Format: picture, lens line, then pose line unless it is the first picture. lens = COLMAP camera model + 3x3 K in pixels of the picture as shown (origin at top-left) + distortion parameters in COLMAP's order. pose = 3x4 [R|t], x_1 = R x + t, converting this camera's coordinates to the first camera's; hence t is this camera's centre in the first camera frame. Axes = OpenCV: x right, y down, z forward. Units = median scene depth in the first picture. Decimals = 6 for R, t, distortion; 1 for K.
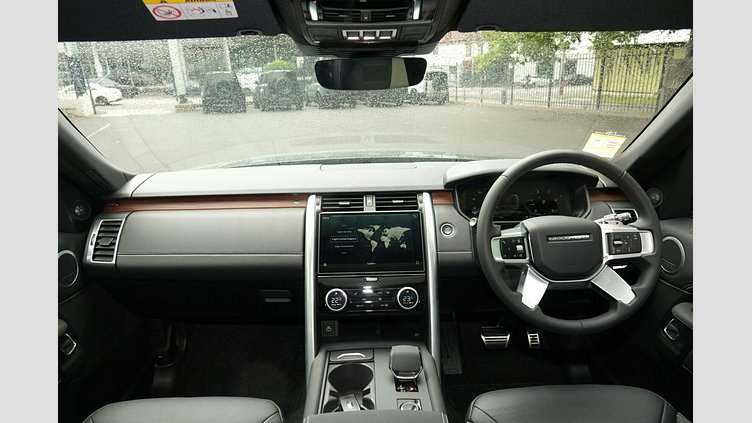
lens RADIAL K [[432.9, 0, 374.8], [0, 432.9, 210.7], [0, 0, 1]] dist [0.001129, 0.002636]
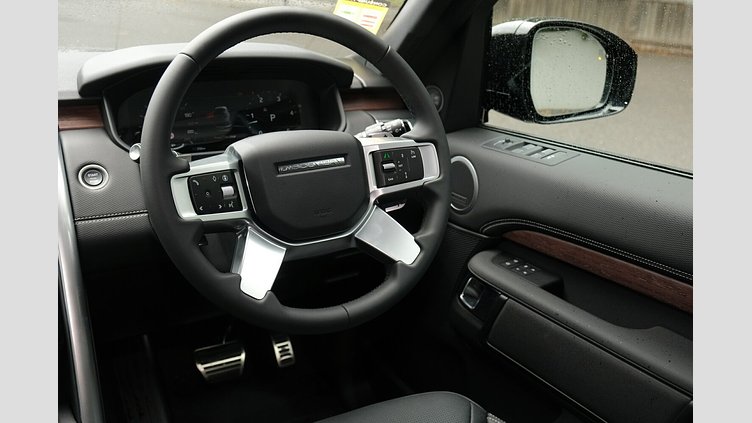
lens RADIAL K [[730.1, 0, 376.3], [0, 730.1, 211.2], [0, 0, 1]] dist [-0.070208, 0.000000]
pose [[0.876215, -0.122119, 0.466191, 0.069311], [0.087001, 0.991551, 0.096217, 0.036943], [-0.474002, -0.043748, 0.879436, 0.120536]]
